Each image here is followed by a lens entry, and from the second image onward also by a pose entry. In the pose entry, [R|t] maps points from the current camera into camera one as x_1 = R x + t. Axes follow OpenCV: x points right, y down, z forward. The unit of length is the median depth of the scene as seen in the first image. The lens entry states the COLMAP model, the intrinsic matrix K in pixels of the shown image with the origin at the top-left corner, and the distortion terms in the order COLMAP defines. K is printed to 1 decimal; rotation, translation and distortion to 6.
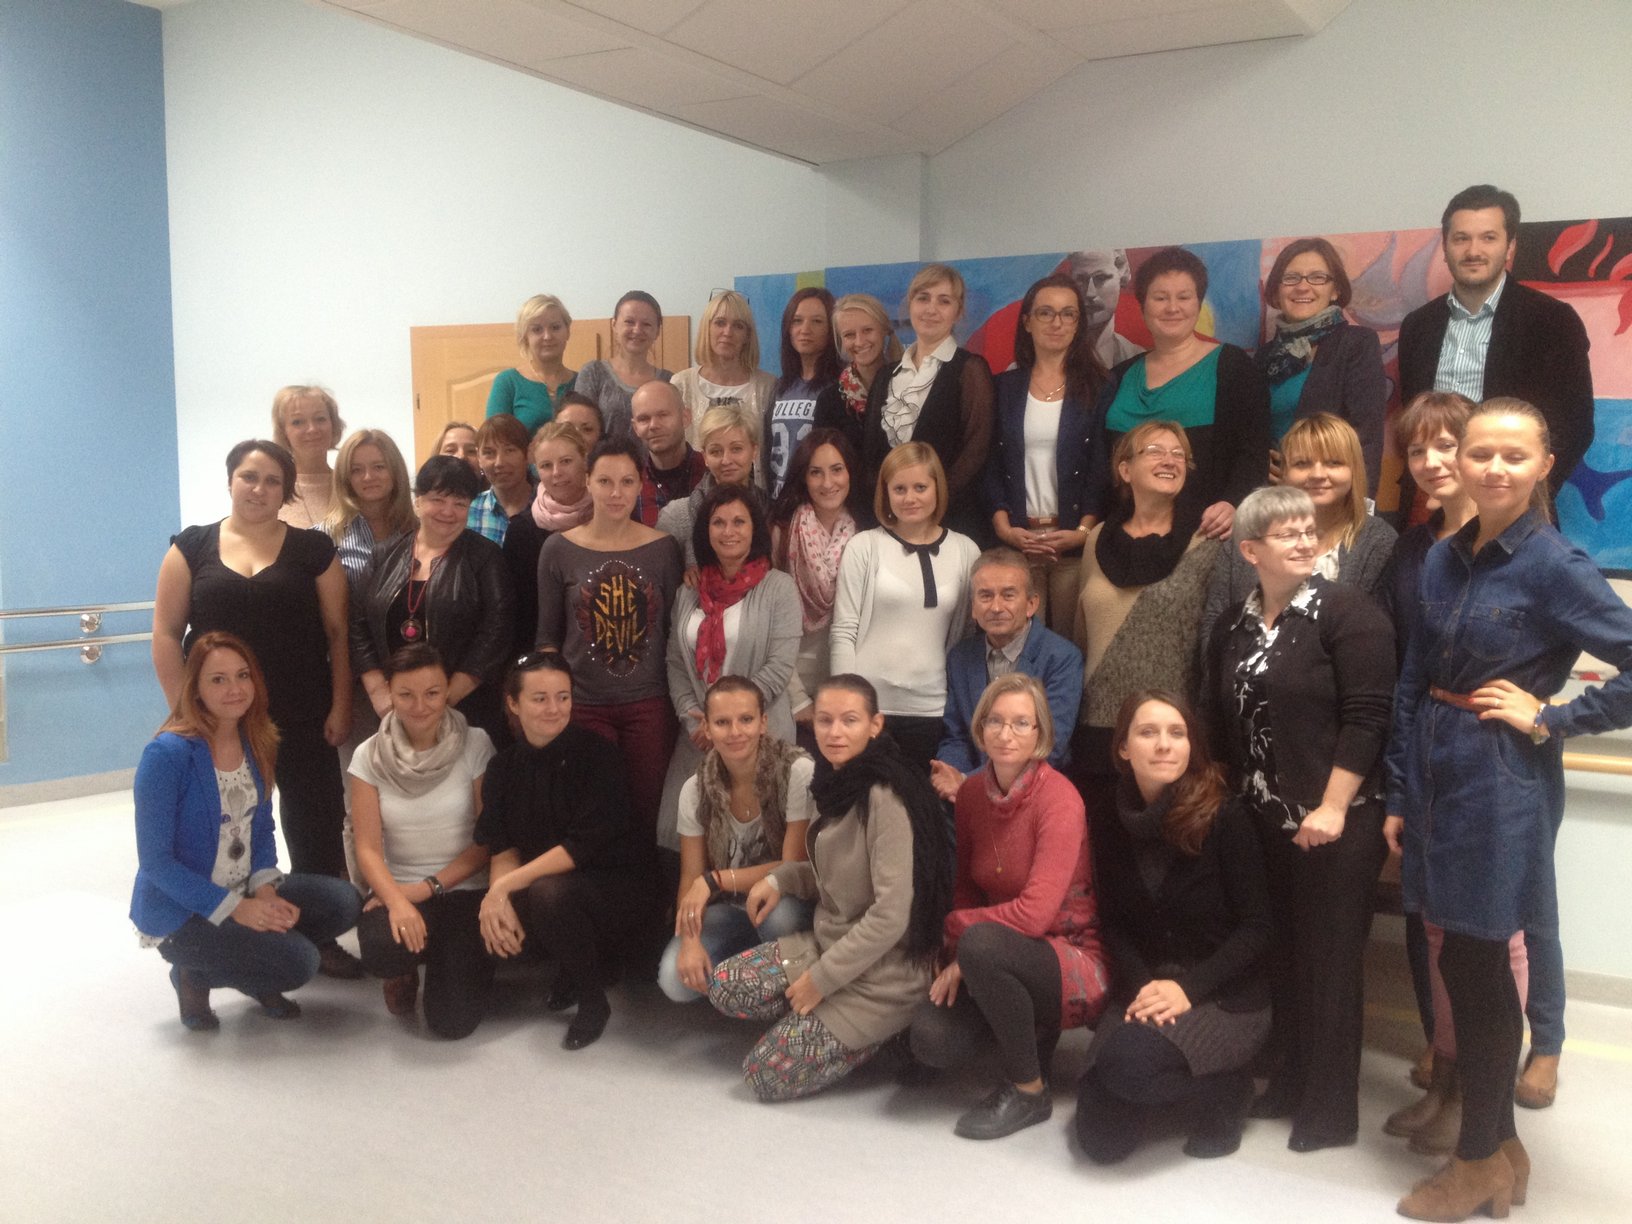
lens RADIAL K [[1504.7, 0, 810.3], [0, 1504.7, 611.6], [0, 0, 1]] dist [-0.001355, -0.022128]
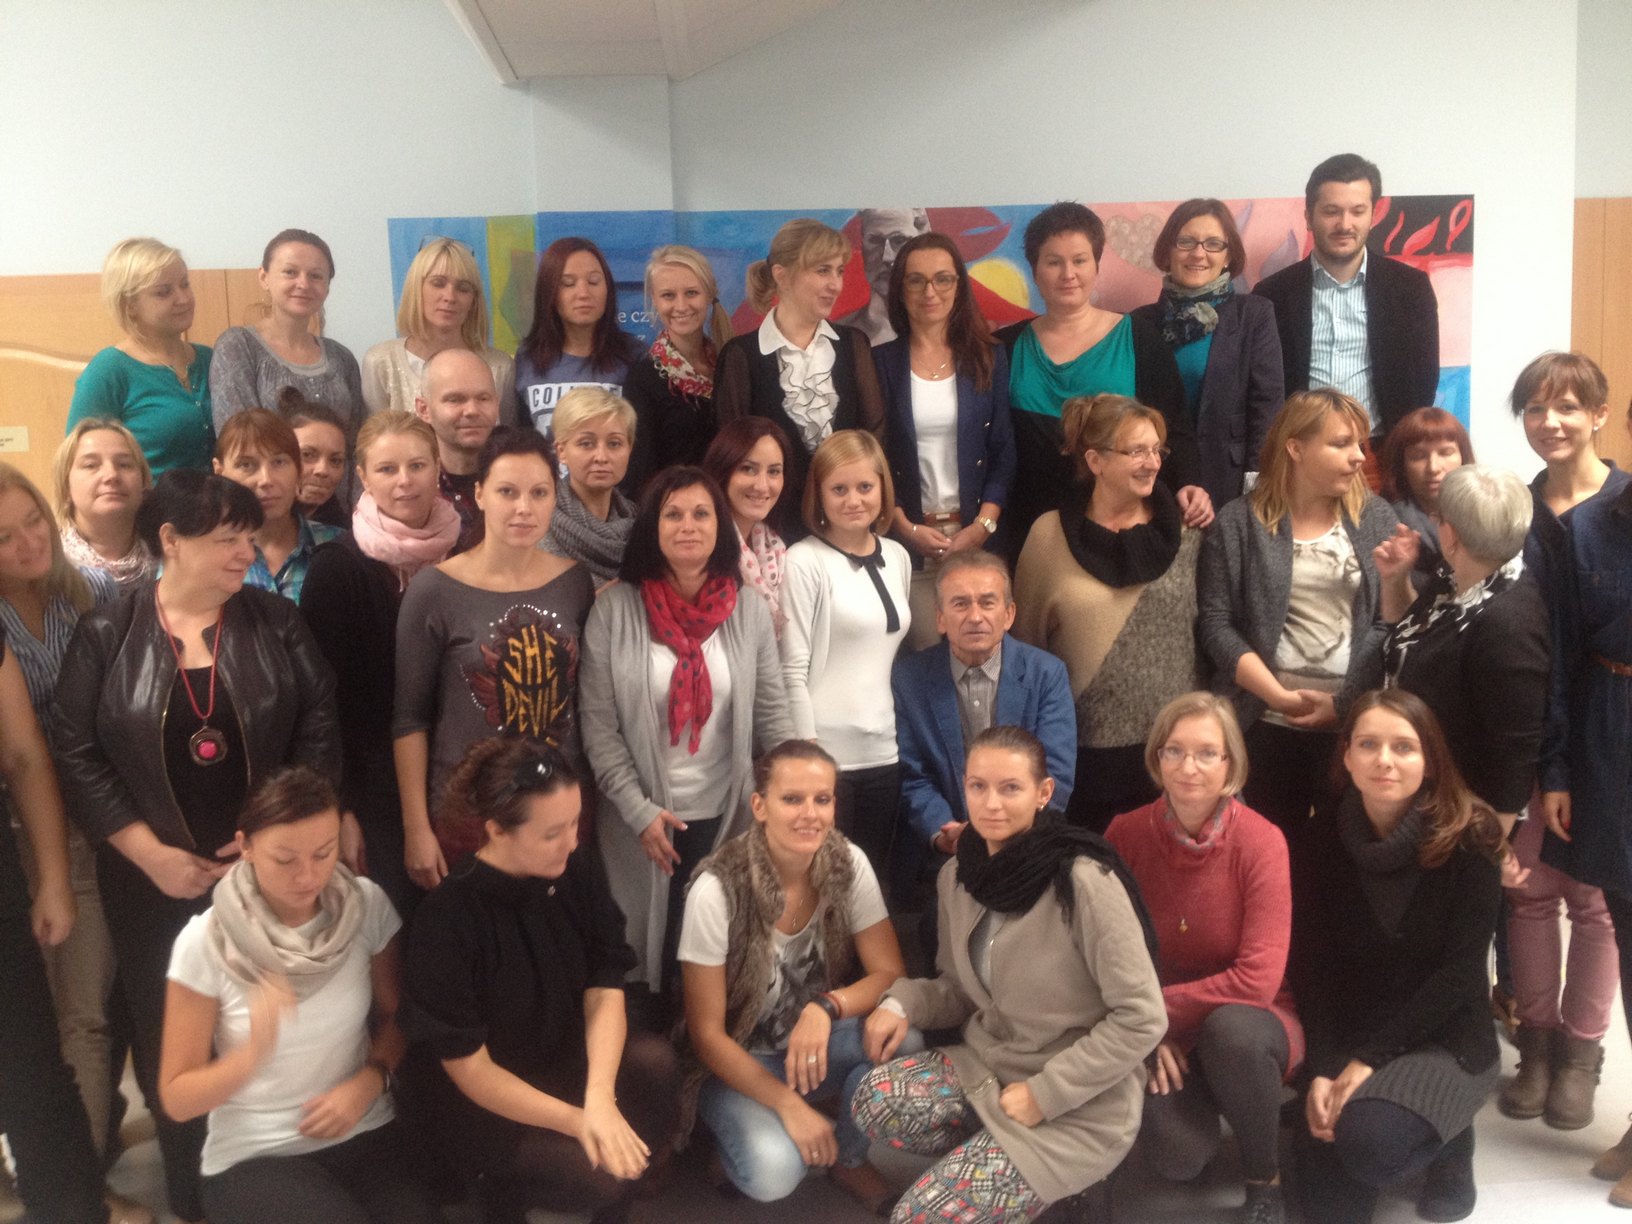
lens RADIAL K [[1479.2, 0, 819.7], [0, 1479.2, 628.7], [0, 0, 1]] dist [0.170085, -0.487651]
pose [[0.847399, -0.094395, 0.522498, -0.381151], [0.085914, 0.995479, 0.040508, -0.040076], [-0.523960, 0.010563, 0.851678, 0.326768]]
